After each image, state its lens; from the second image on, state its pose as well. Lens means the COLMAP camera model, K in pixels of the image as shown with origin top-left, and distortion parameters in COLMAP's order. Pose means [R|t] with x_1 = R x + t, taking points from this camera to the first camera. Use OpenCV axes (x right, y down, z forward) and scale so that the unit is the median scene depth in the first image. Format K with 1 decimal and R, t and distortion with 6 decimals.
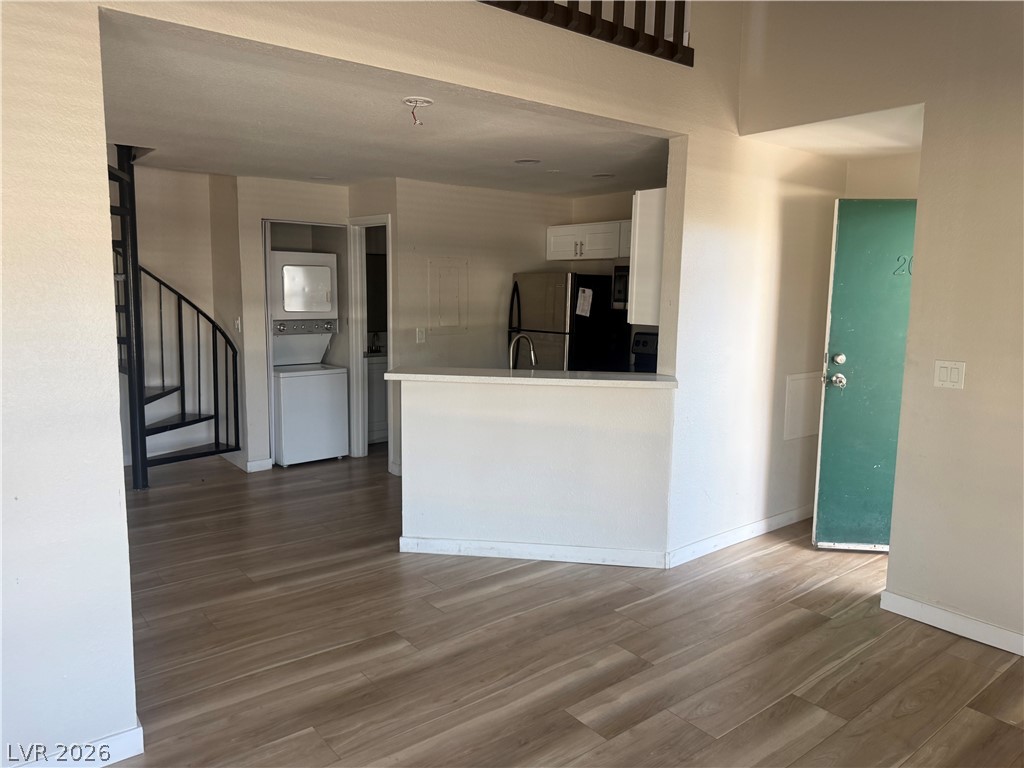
lens RADIAL K [[723.0, 0, 521.8], [0, 723.0, 384.1], [0, 0, 1]] dist [0.059093, -0.080262]
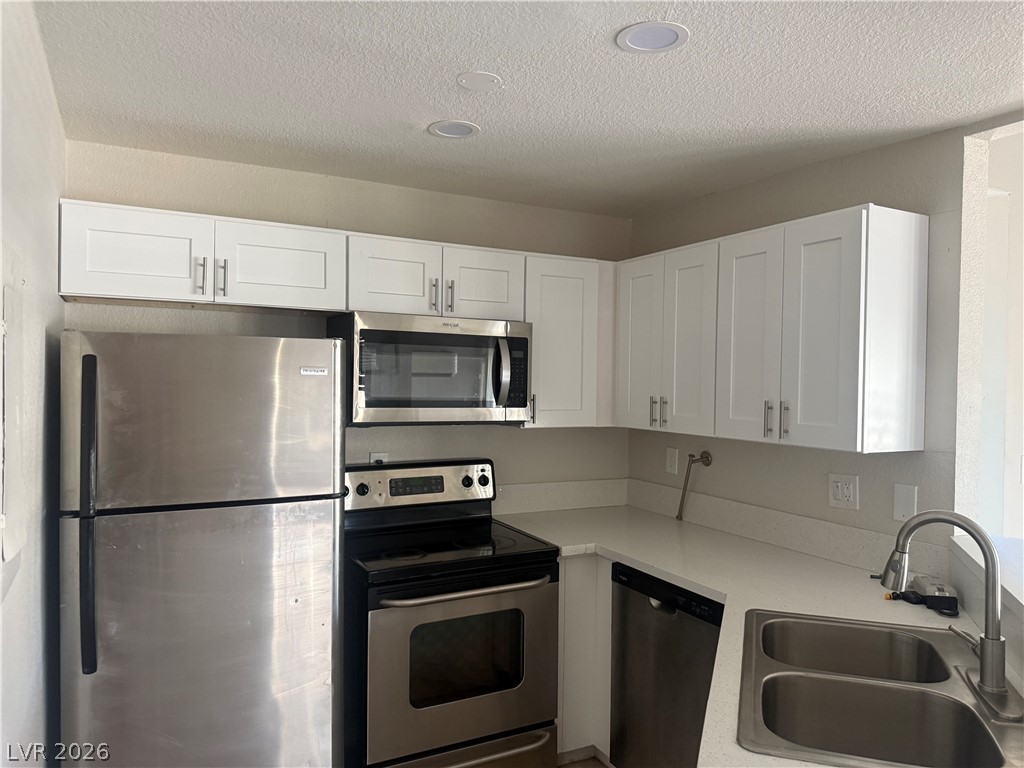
lens RADIAL K [[723.0, 0, 513.6], [0, 723.0, 388.0], [0, 0, 1]] dist [0.059093, -0.080262]
pose [[0.200027, -0.026408, 0.979435, -0.418078], [0.120516, 0.992709, 0.002153, -0.163253], [-0.972350, 0.117607, 0.201751, 1.162933]]
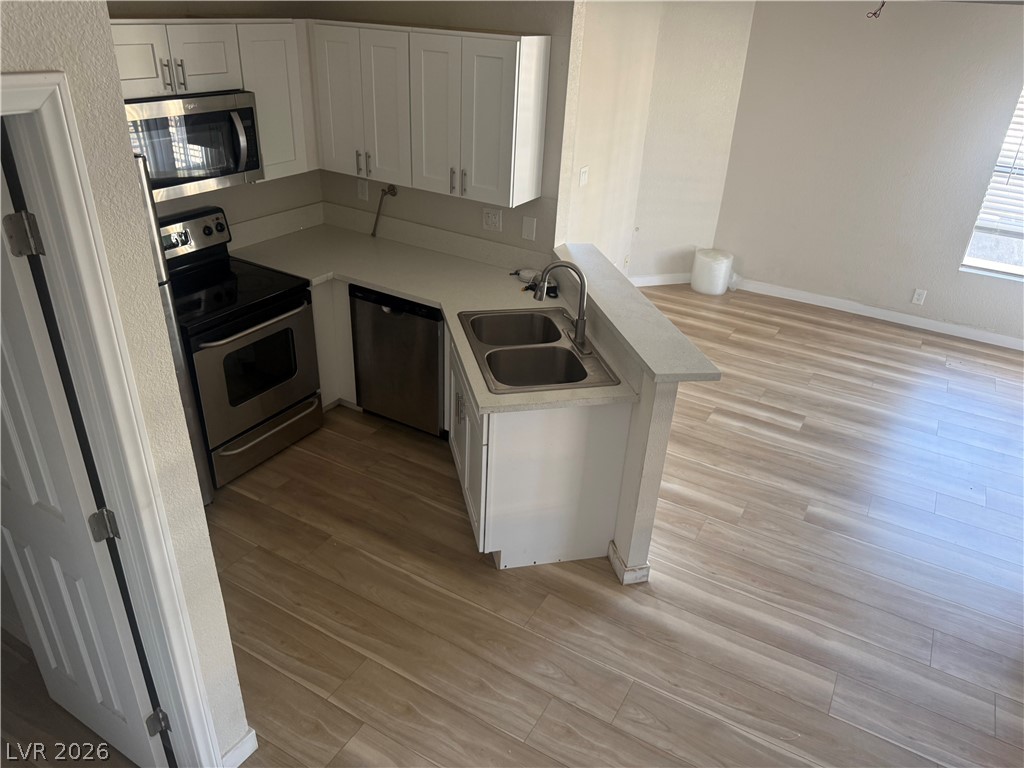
lens RADIAL K [[723.0, 0, 518.6], [0, 723.0, 390.8], [0, 0, 1]] dist [0.059093, -0.080262]
pose [[-0.355140, -0.479287, 0.802595, -0.651352], [0.067805, 0.843094, 0.533475, -0.362016], [-0.932351, 0.243879, -0.266918, 1.307011]]
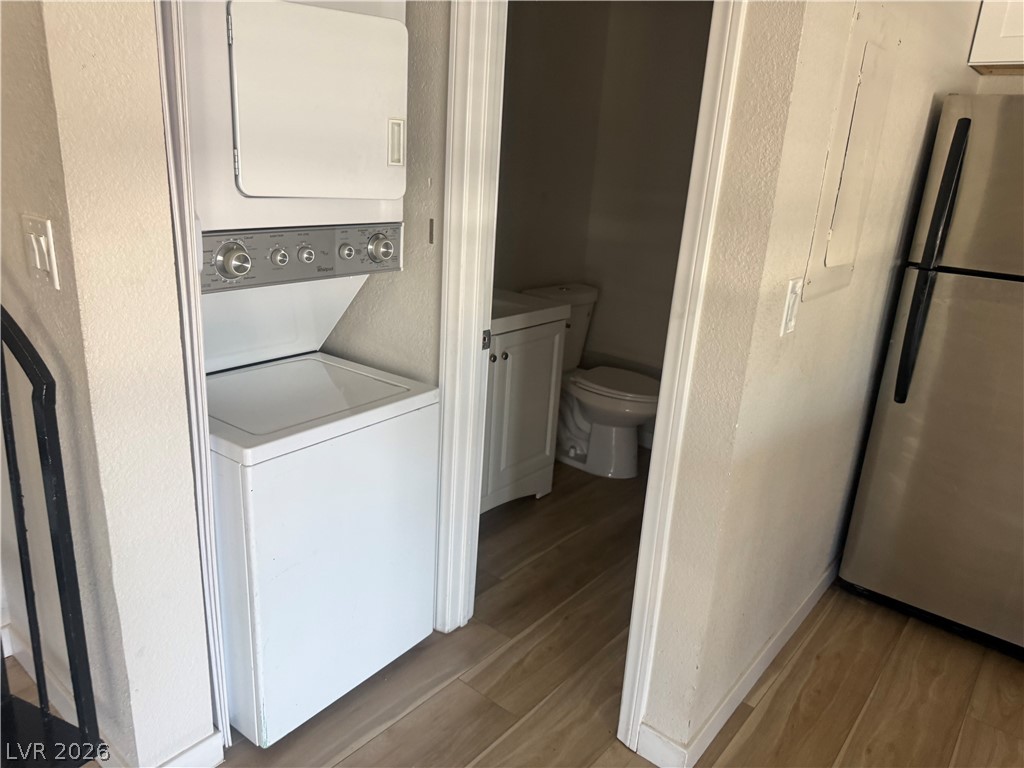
lens RADIAL K [[723.0, 0, 504.1], [0, 723.0, 387.1], [0, 0, 1]] dist [0.059093, -0.080262]
pose [[0.980977, -0.019327, 0.193159, -0.420964], [-0.016378, 0.983245, 0.181554, -0.120436], [-0.193432, -0.181264, 0.964224, 1.066873]]
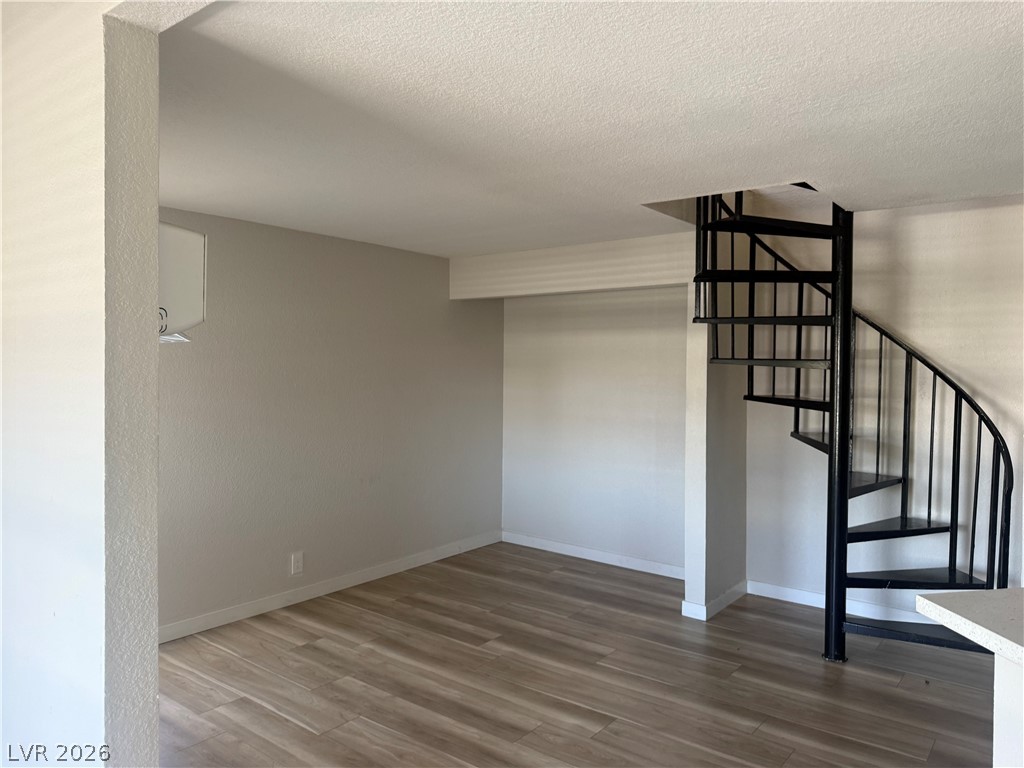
lens RADIAL K [[723.0, 0, 510.8], [0, 723.0, 380.3], [0, 0, 1]] dist [0.059093, -0.080262]
pose [[0.217414, 0.004284, -0.976070, 0.136761], [-0.129939, 0.991217, -0.024593, -0.087831], [0.967392, 0.132176, 0.216061, 0.659129]]
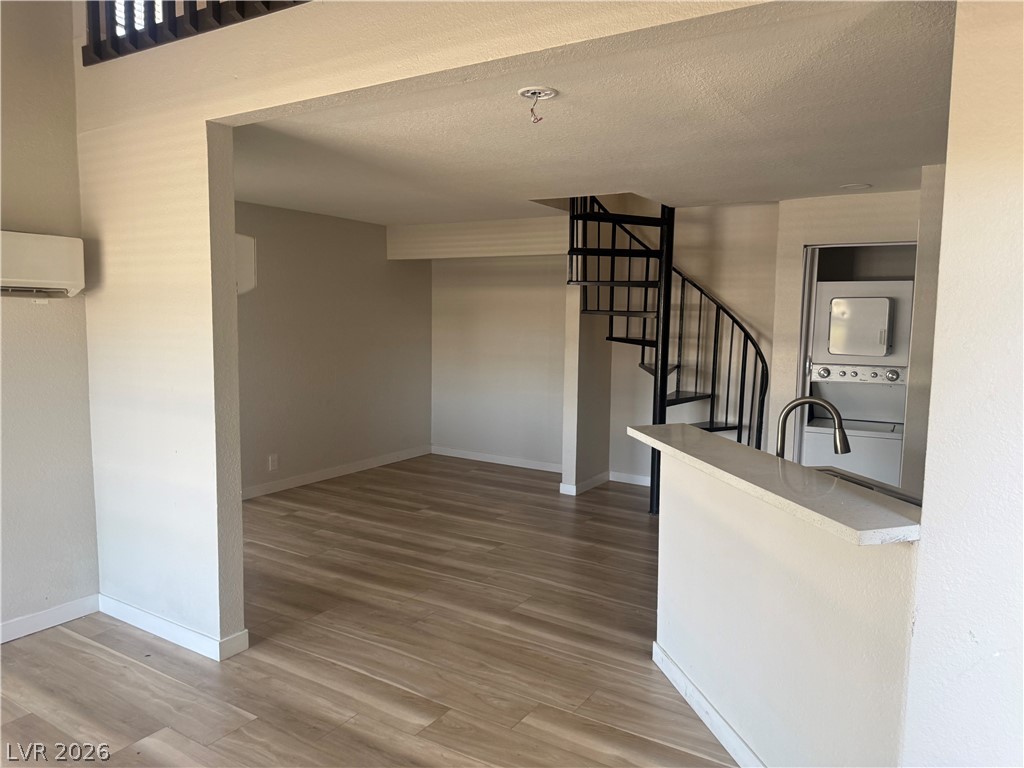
lens RADIAL K [[723.0, 0, 516.9], [0, 723.0, 386.6], [0, 0, 1]] dist [0.059093, -0.080262]
pose [[0.317685, 0.083779, -0.944488, 0.510774], [-0.132677, 0.990217, 0.043208, -0.075082], [0.938868, 0.111585, 0.325693, 0.585764]]
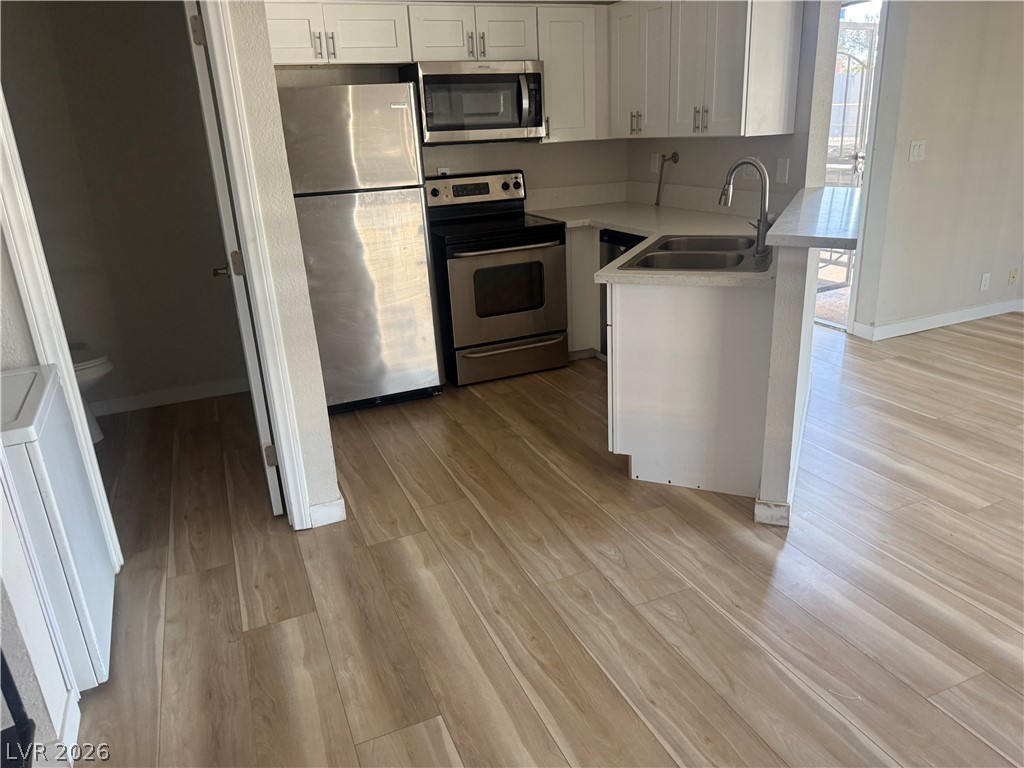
lens RADIAL K [[723.0, 0, 511.1], [0, 723.0, 381.1], [0, 0, 1]] dist [0.059093, -0.080262]
pose [[0.282148, -0.345790, 0.894886, -0.775425], [0.181707, 0.935162, 0.304063, -0.125141], [-0.942006, 0.076817, 0.326687, 1.028976]]
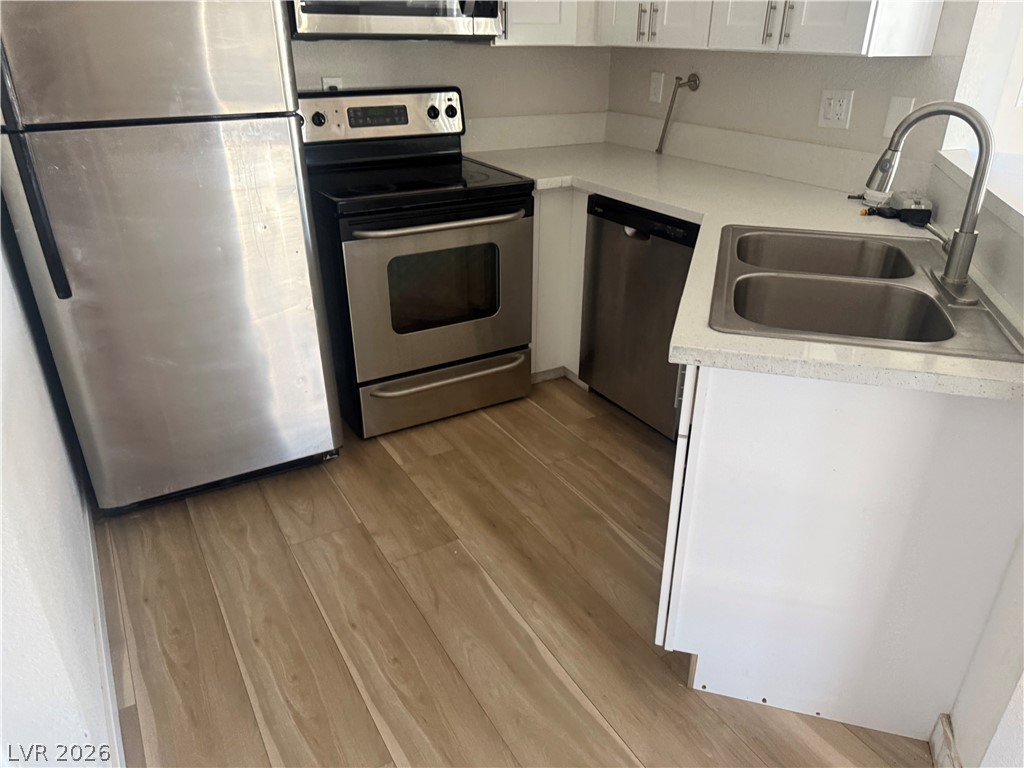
lens RADIAL K [[723.0, 0, 517.5], [0, 723.0, 389.5], [0, 0, 1]] dist [0.059093, -0.080262]
pose [[0.150554, -0.453209, 0.878598, -0.410832], [0.125492, 0.890300, 0.437741, -0.128666], [-0.980604, 0.044353, 0.190913, 1.174226]]
